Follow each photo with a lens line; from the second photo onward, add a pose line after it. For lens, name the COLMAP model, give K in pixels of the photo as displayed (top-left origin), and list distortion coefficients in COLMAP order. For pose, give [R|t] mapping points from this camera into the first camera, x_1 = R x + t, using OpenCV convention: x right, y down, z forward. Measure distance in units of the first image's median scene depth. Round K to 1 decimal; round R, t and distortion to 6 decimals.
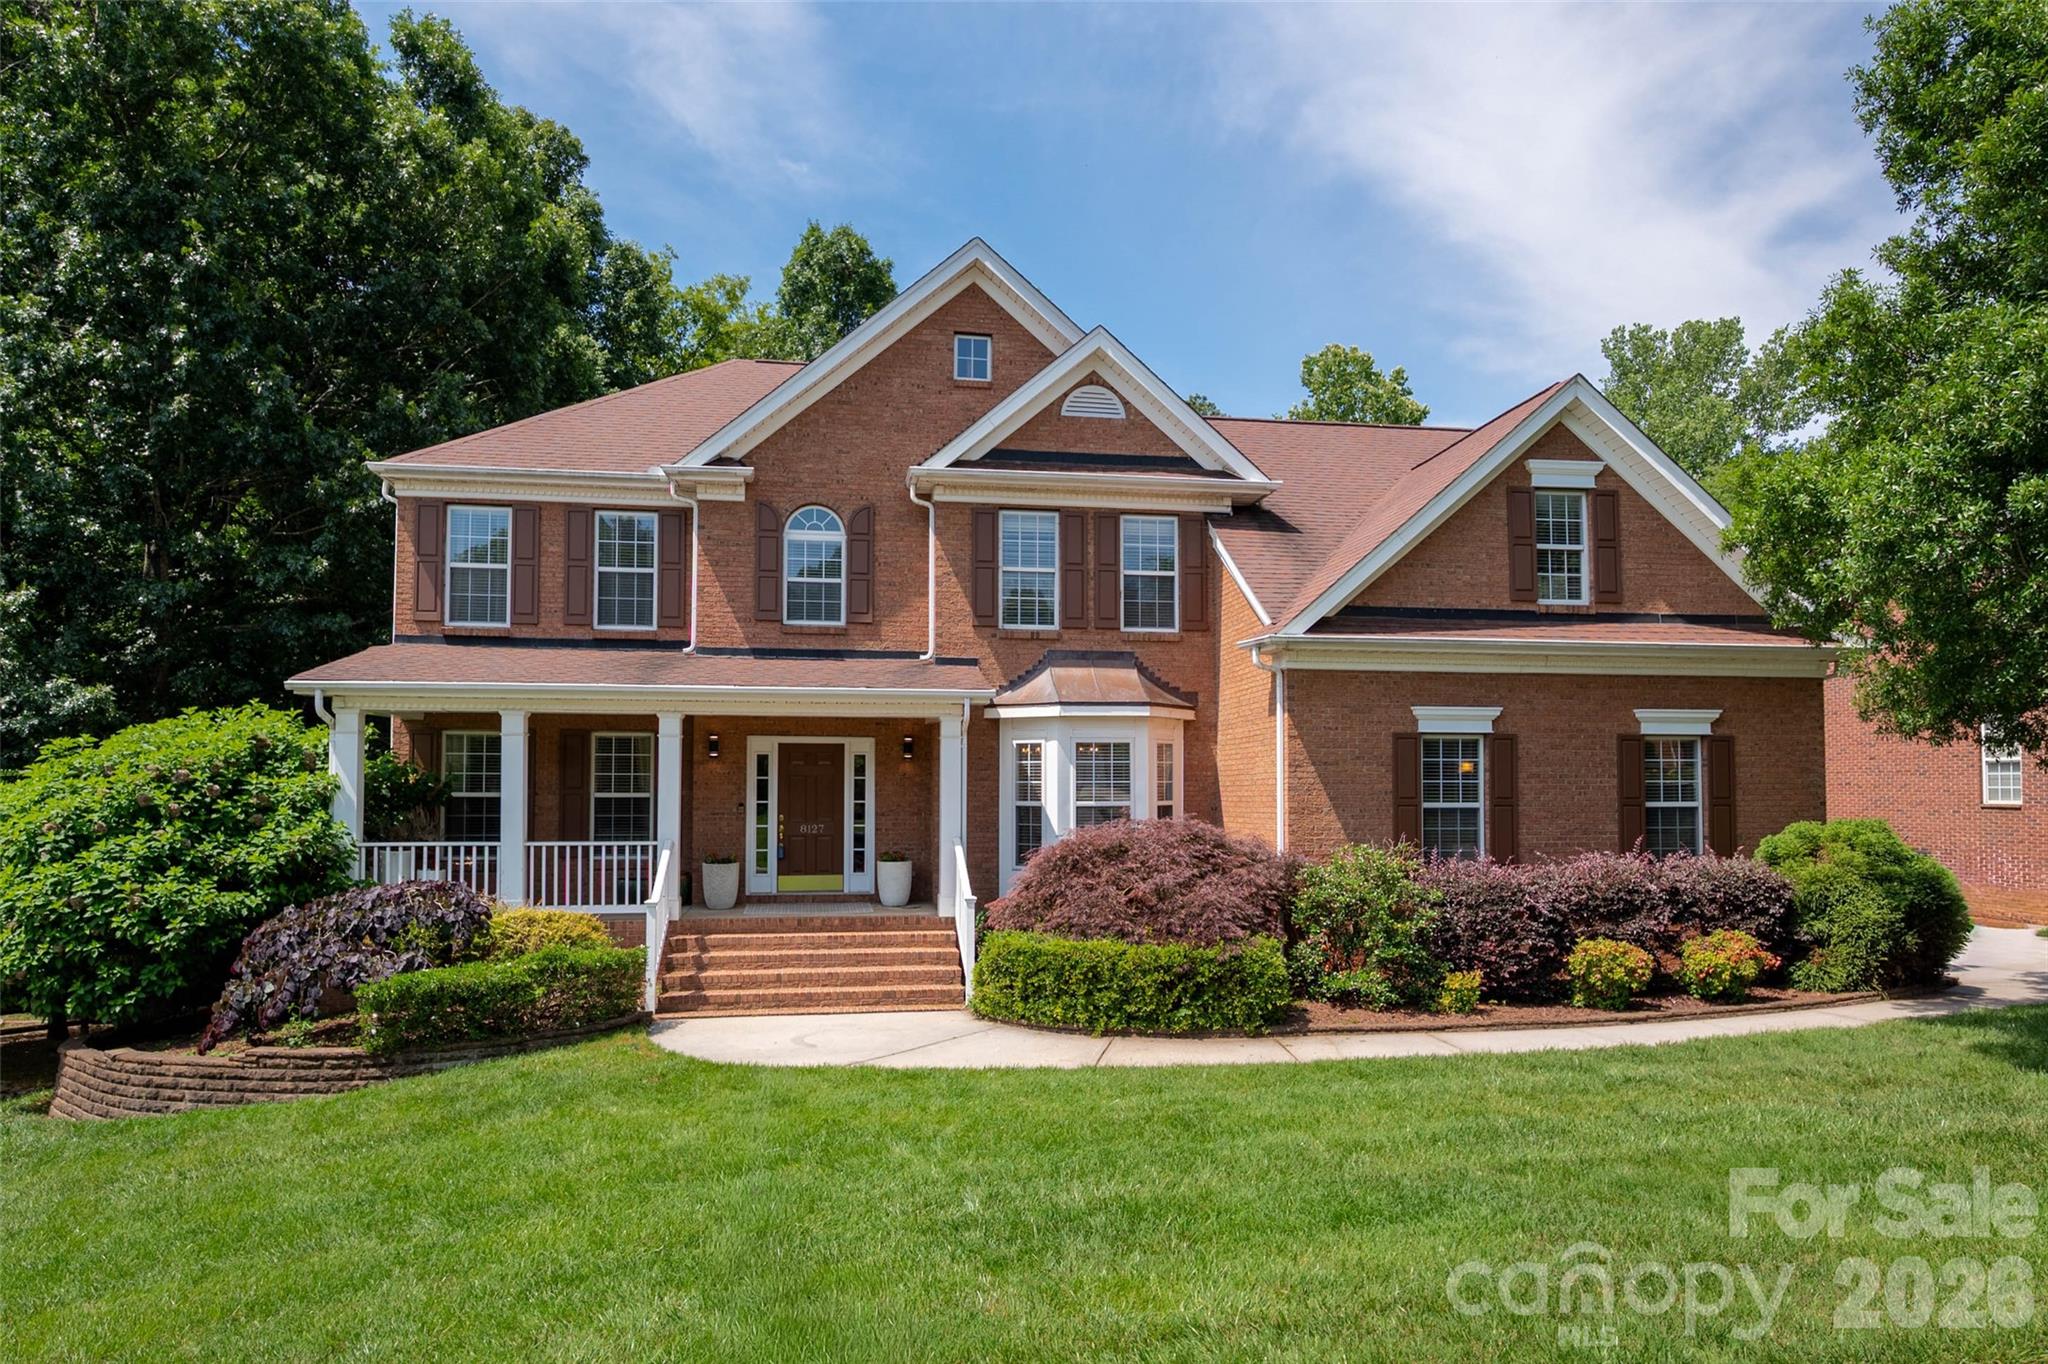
lens RADIAL K [[1322.0, 0, 1020.6], [0, 1322.0, 759.2], [0, 0, 1]] dist [-0.001509, -0.000060]
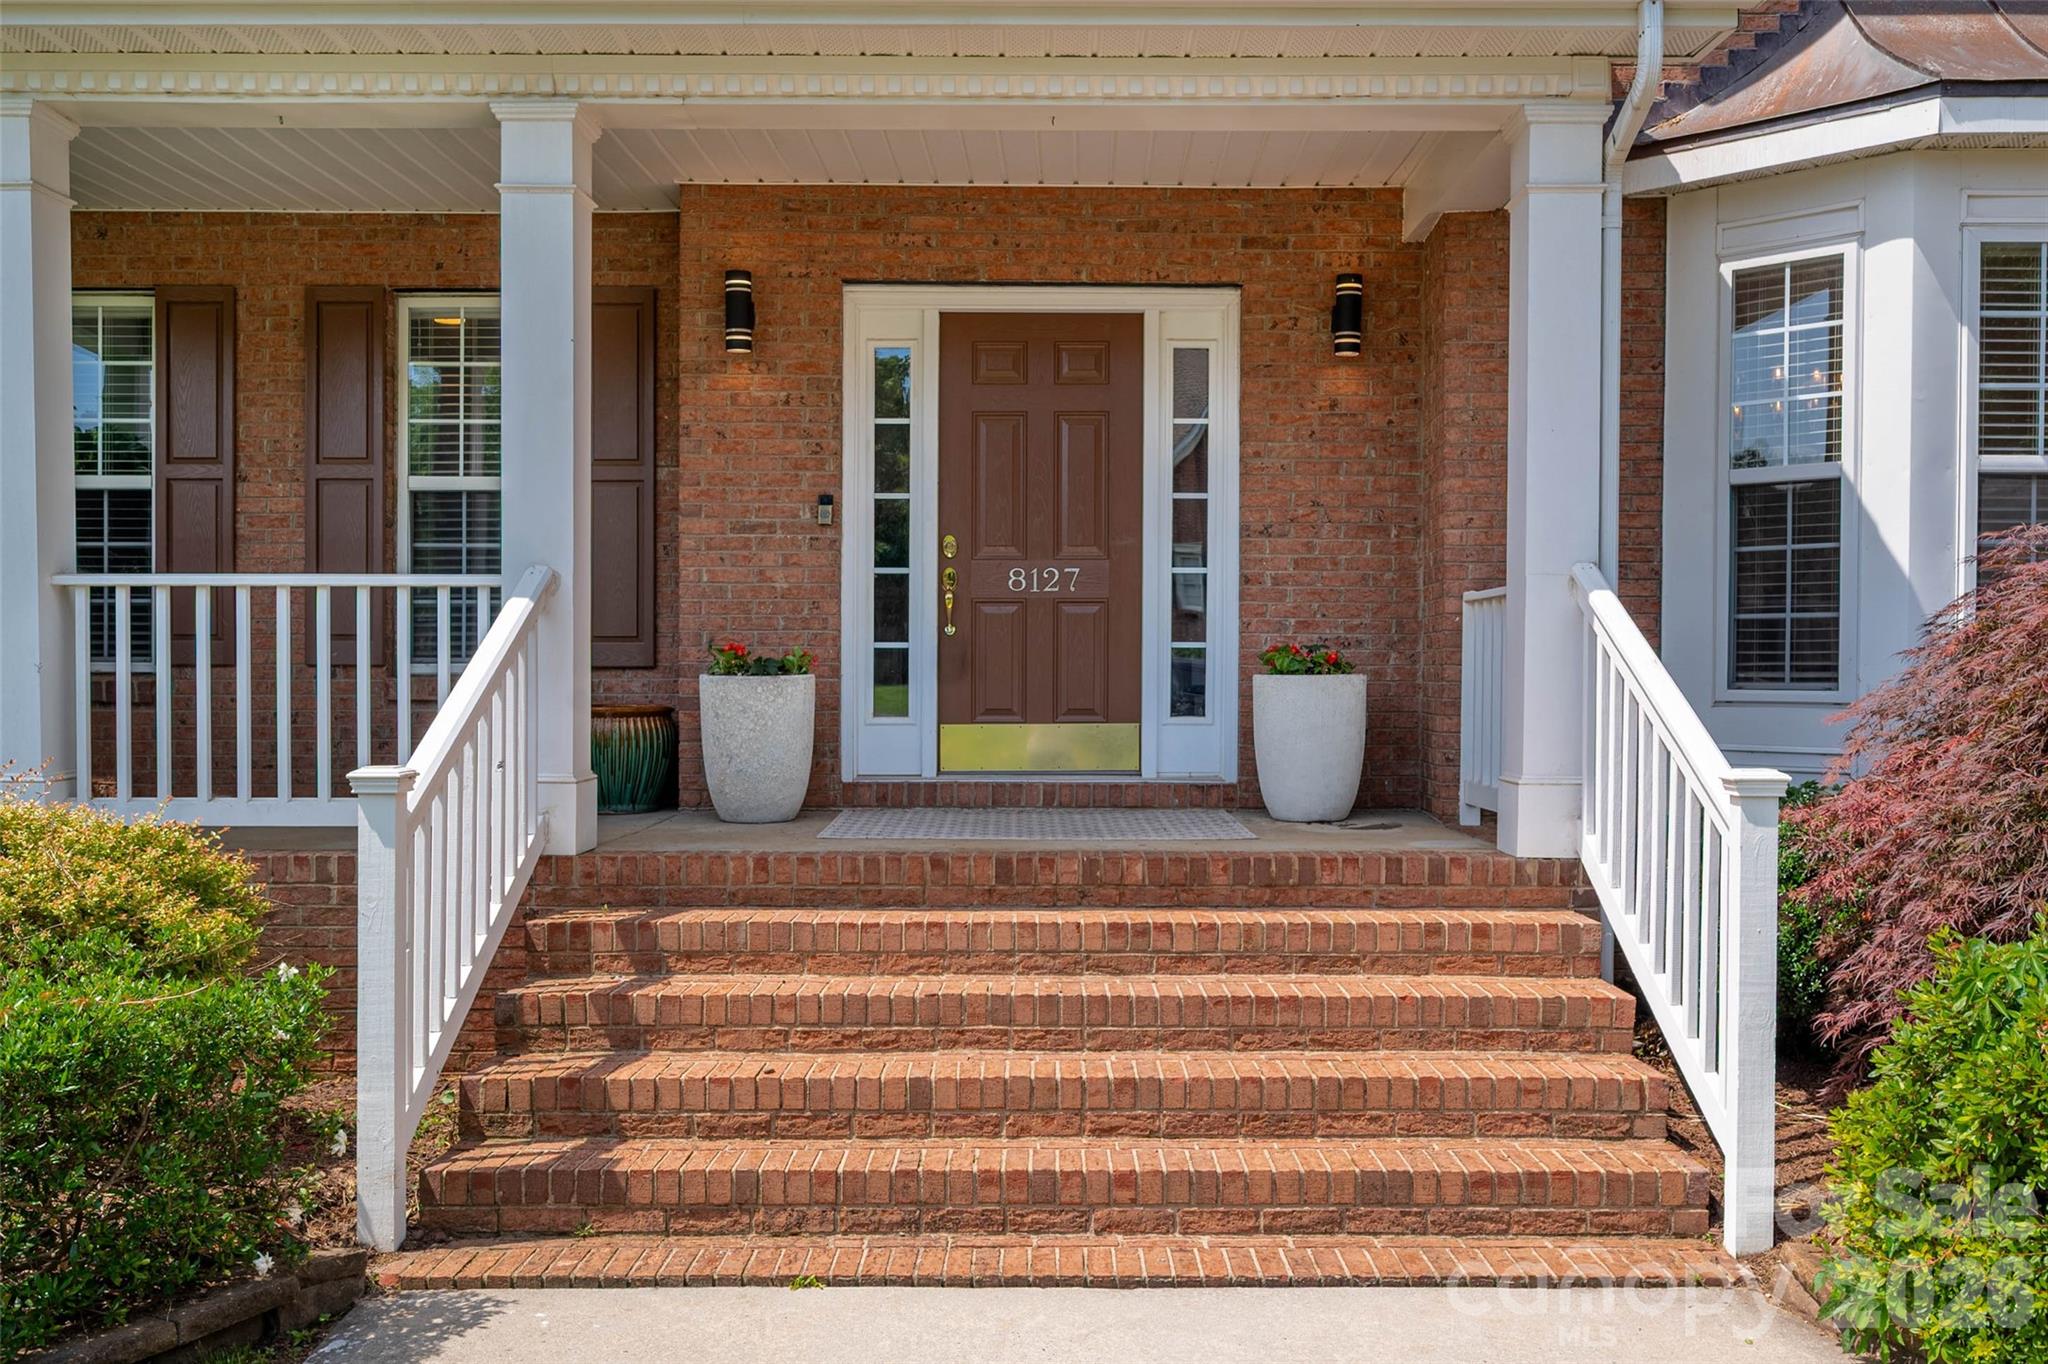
lens RADIAL K [[1774.5, 0, 1024.0], [0, 1774.5, 682.0], [0, 0, 1]] dist [0.009025, 0.005711]
pose [[0.987605, 0.000722, -0.156960, -0.104304], [0.002386, 0.999805, 0.019609, 0.076358], [0.156944, -0.019741, 0.987410, 0.630773]]
